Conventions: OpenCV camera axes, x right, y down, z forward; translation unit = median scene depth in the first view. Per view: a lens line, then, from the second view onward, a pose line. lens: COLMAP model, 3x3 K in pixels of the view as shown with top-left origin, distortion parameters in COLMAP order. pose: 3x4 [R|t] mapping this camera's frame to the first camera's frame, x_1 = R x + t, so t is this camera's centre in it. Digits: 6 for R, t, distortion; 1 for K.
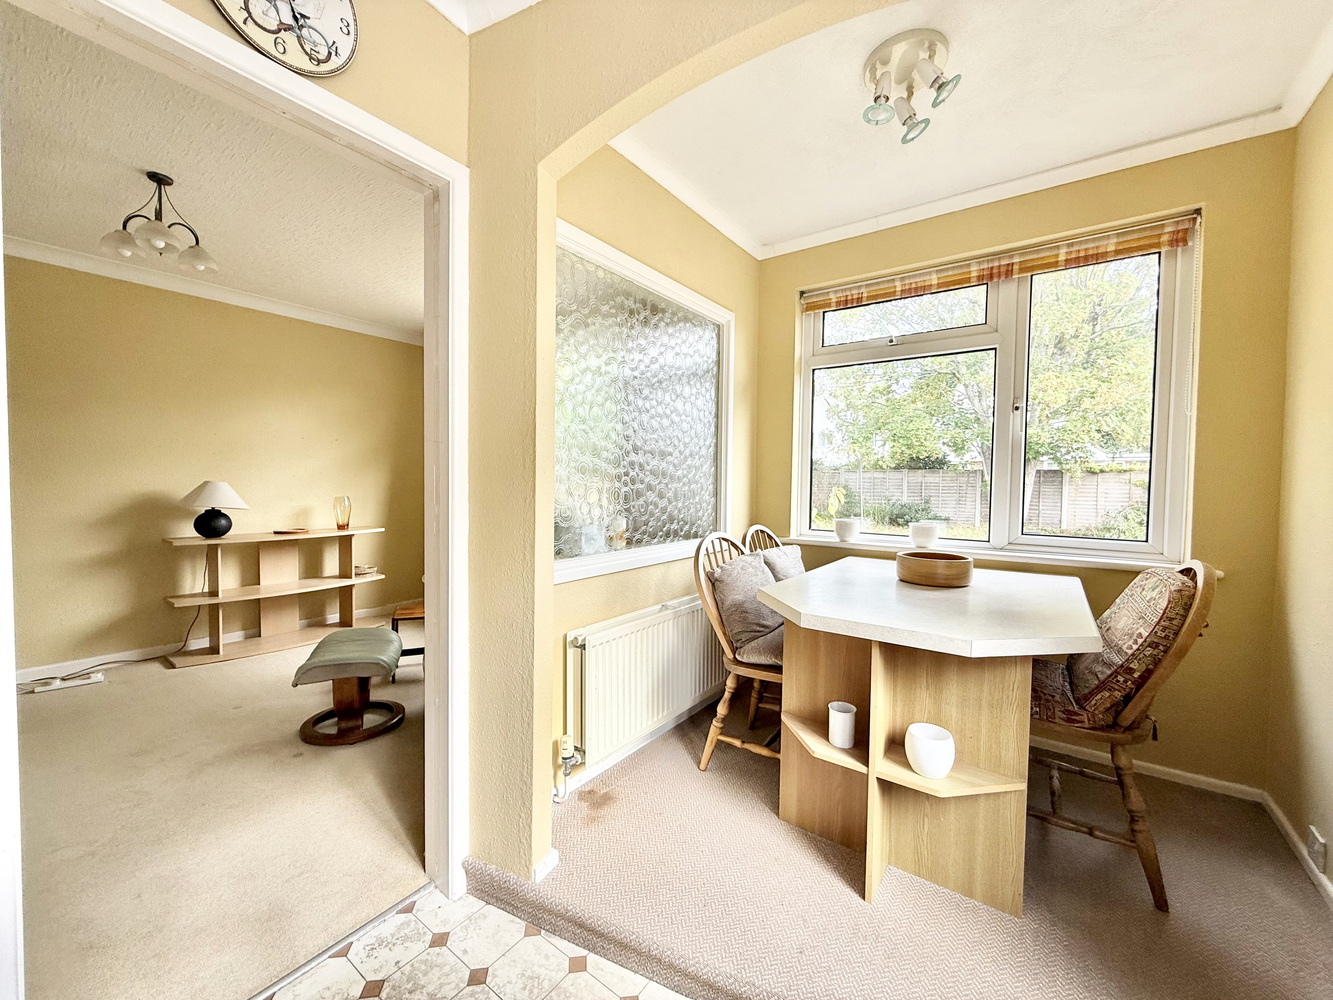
lens RADIAL K [[529.6, 0, 662.7], [0, 529.6, 497.9], [0, 0, 1]] dist [-0.000217, -0.000091]
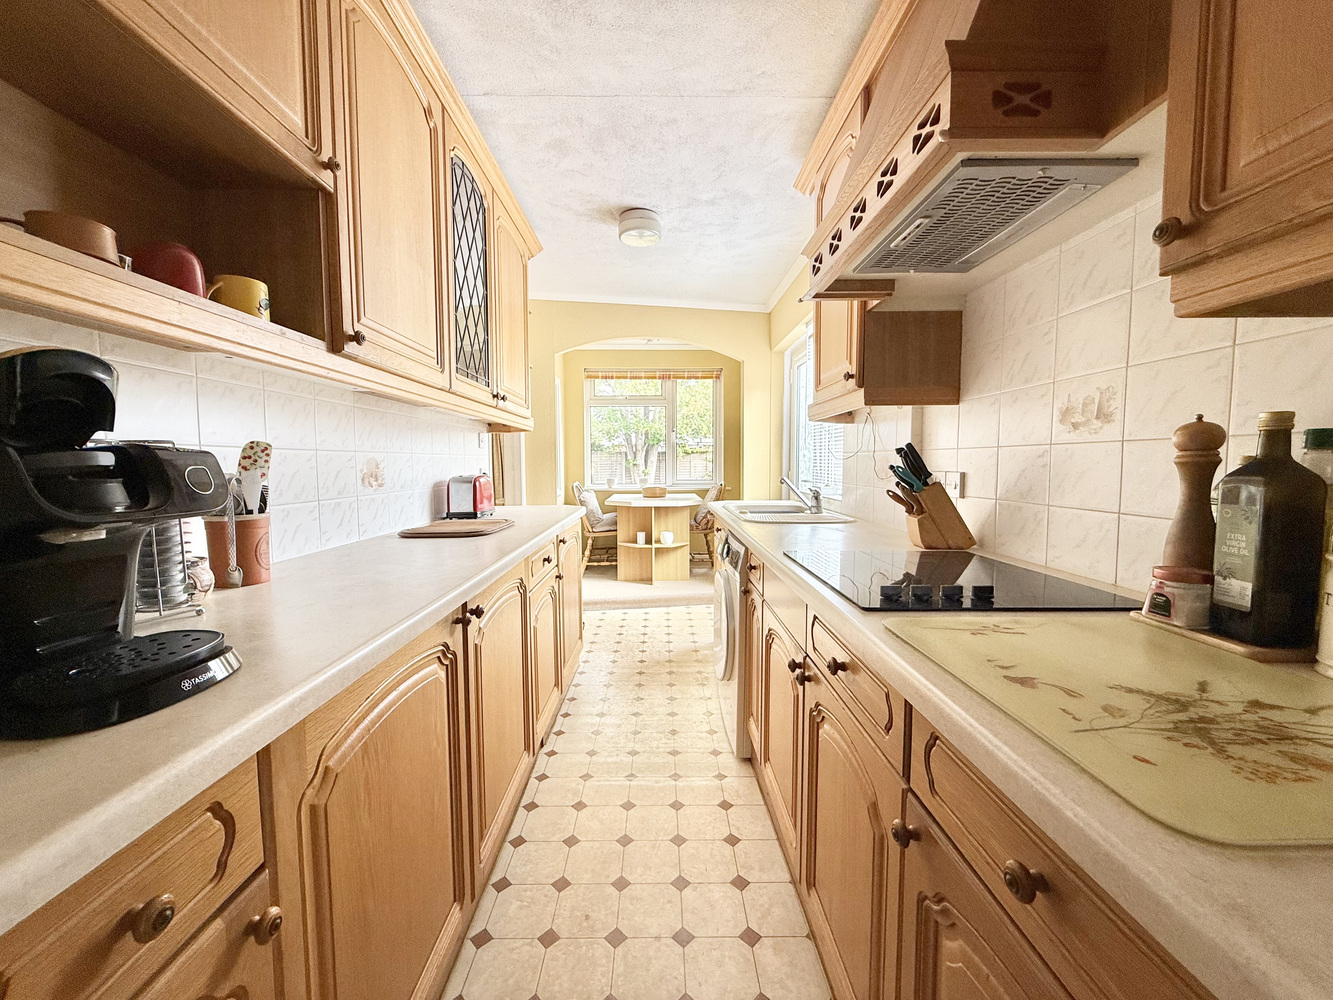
lens RADIAL K [[529.6, 0, 662.7], [0, 529.6, 497.9], [0, 0, 1]] dist [-0.000217, -0.000091]
pose [[0.801110, -0.056189, 0.595874, -0.894401], [0.034550, 0.998265, 0.047683, 0.029667], [-0.597519, -0.017612, 0.801661, -1.001244]]
